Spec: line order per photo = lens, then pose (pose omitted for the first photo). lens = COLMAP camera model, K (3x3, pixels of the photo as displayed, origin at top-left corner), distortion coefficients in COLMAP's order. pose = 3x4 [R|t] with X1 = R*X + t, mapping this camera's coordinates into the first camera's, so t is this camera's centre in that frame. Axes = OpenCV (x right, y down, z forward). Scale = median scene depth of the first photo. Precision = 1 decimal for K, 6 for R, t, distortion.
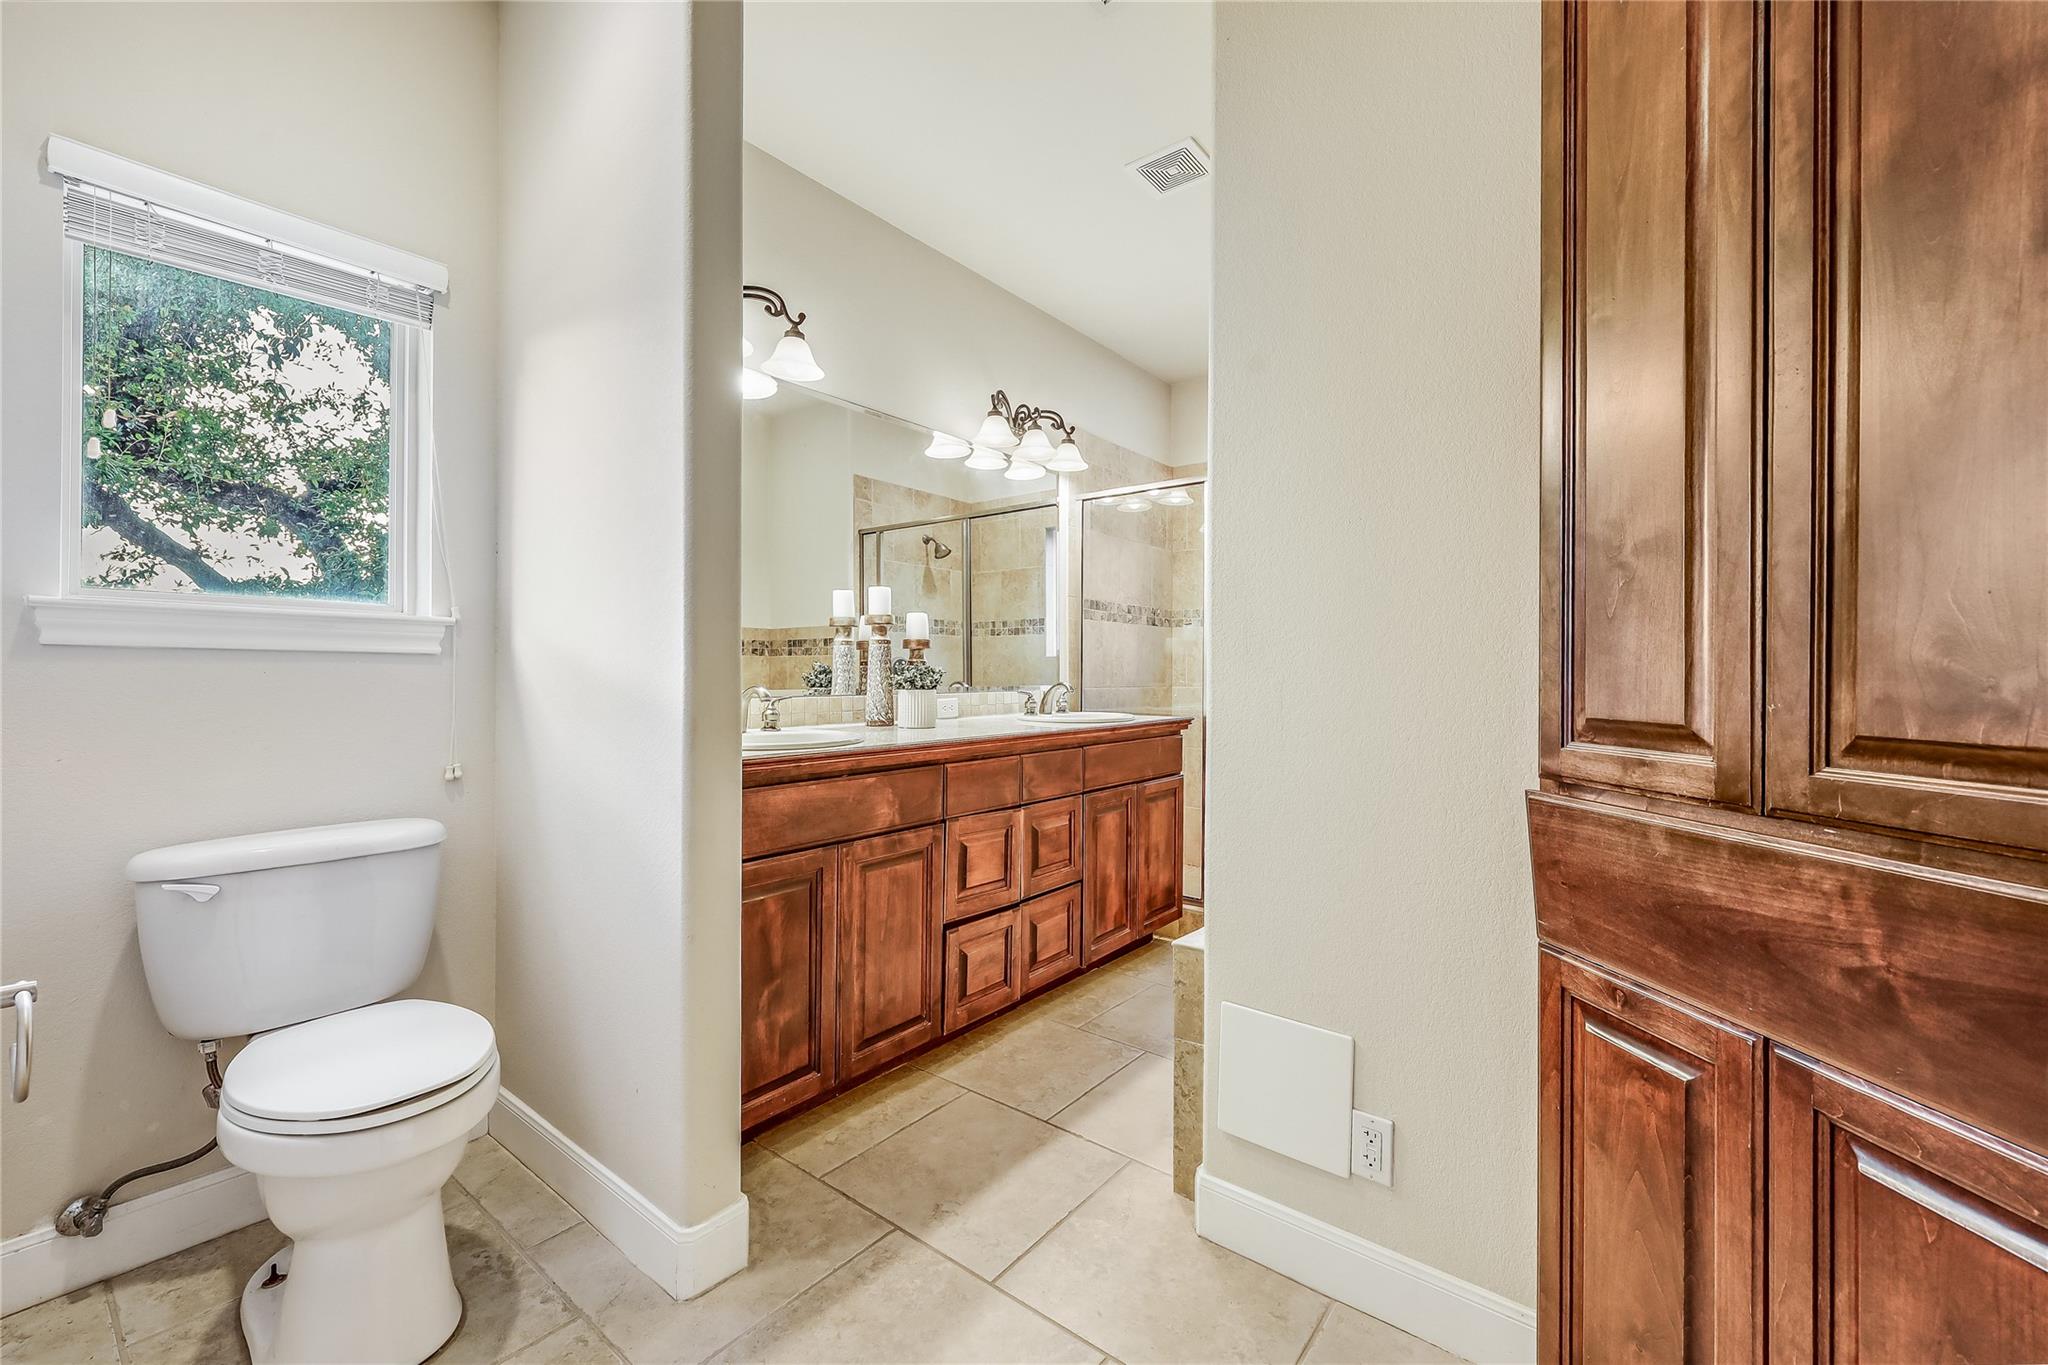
lens RADIAL K [[846.9, 0, 1024.0], [0, 846.9, 682.5], [0, 0, 1]] dist [-0.001387, -0.000231]
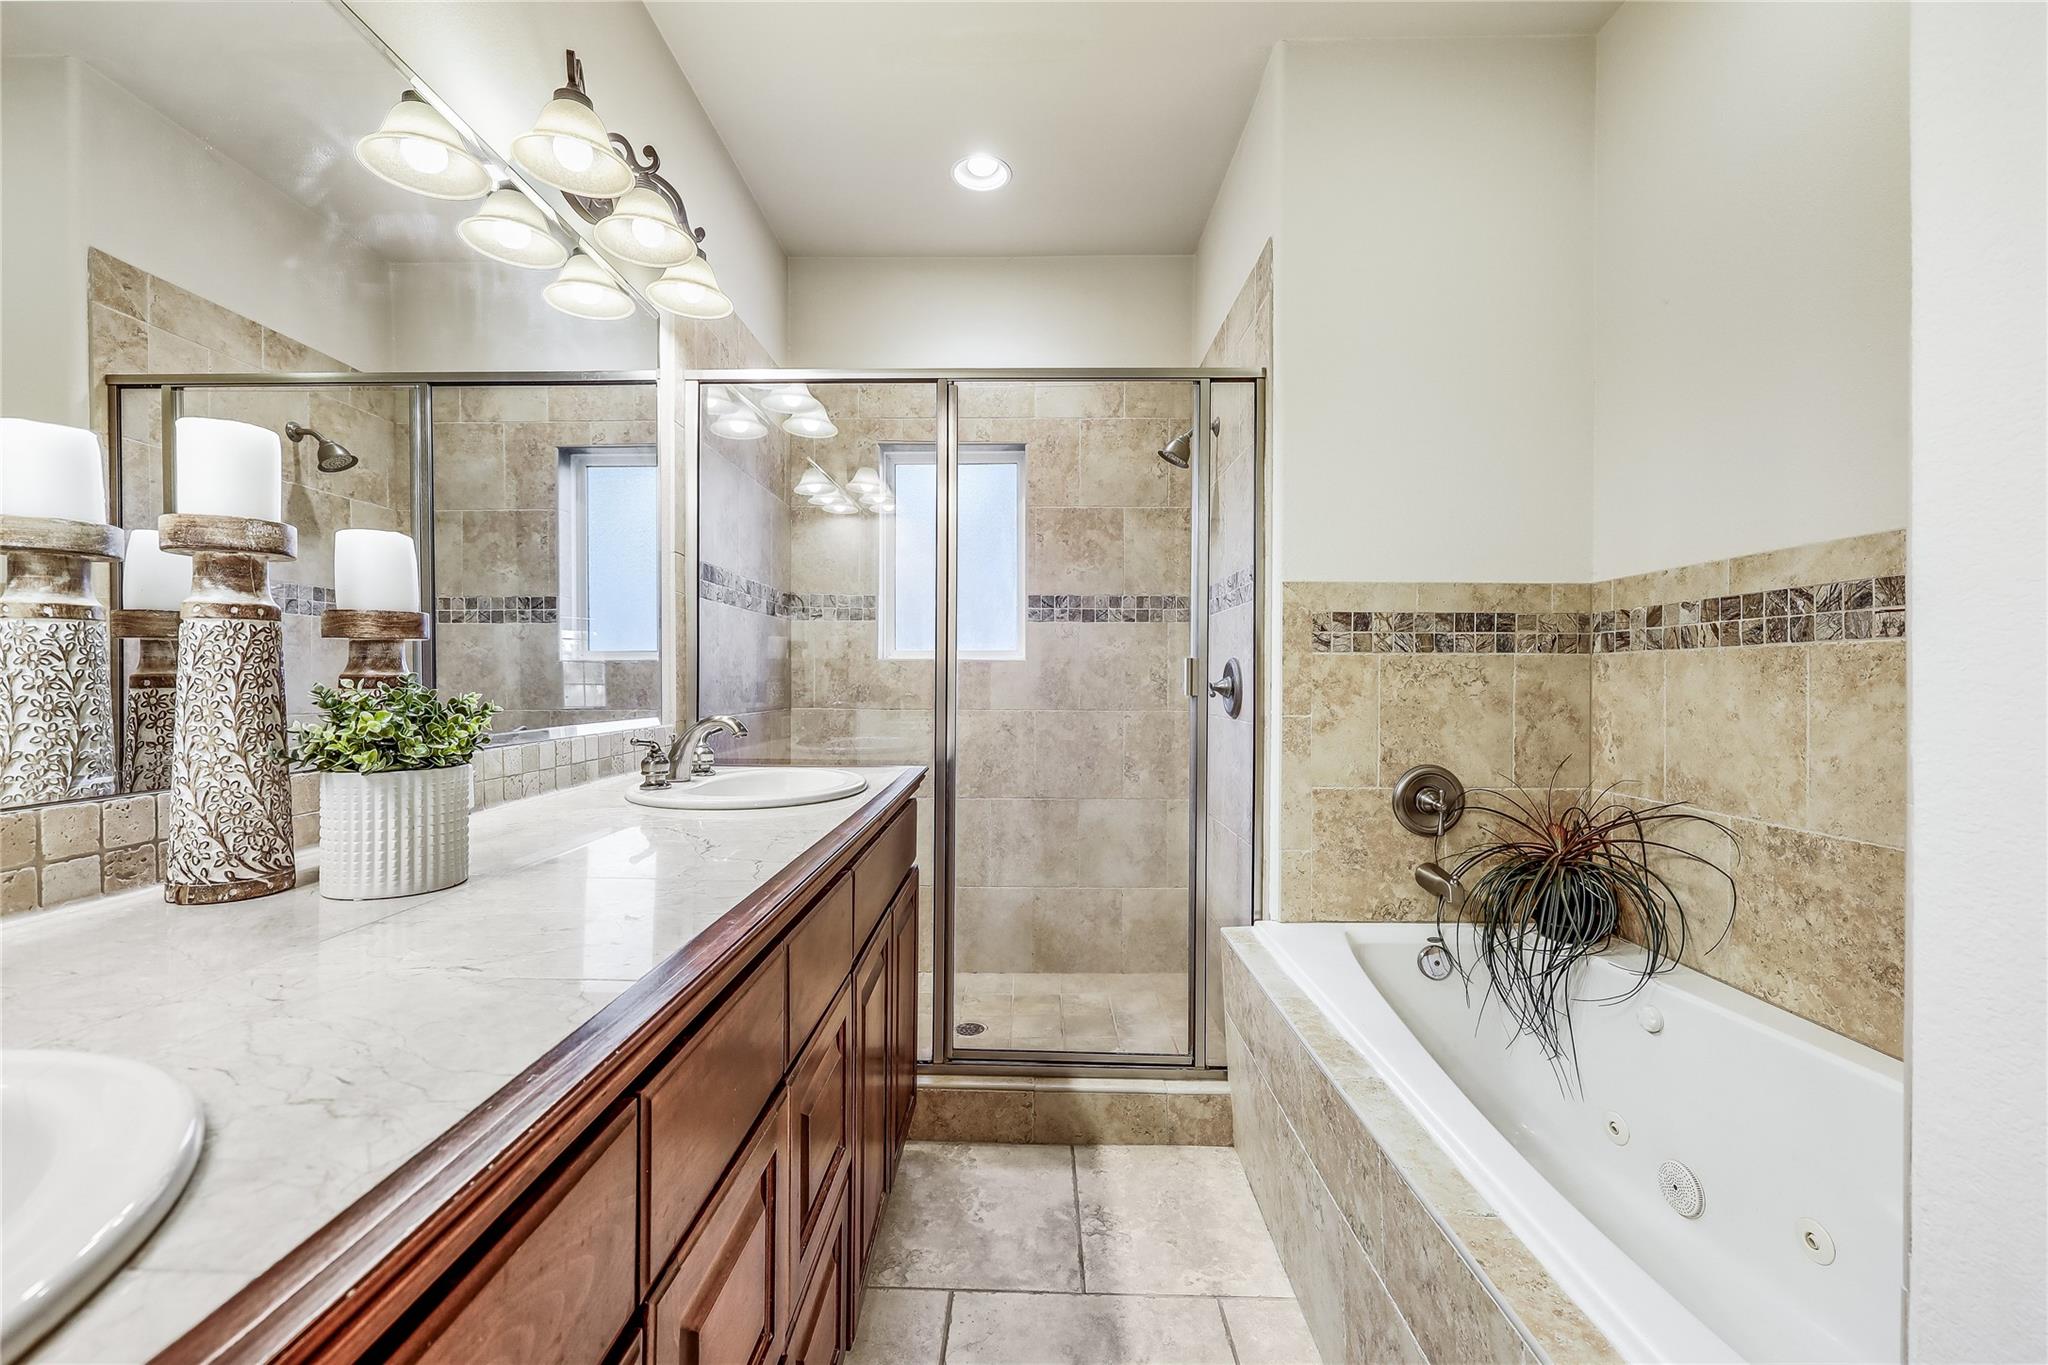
lens RADIAL K [[823.3, 0, 1024.0], [0, 823.3, 682.5], [0, 0, 1]] dist [0.000034, 0.000001]
pose [[0.793566, -0.002506, 0.608479, -0.119974], [0.004669, 0.999987, -0.001971, -0.020474], [-0.608466, 0.004406, 0.793568, 0.574755]]
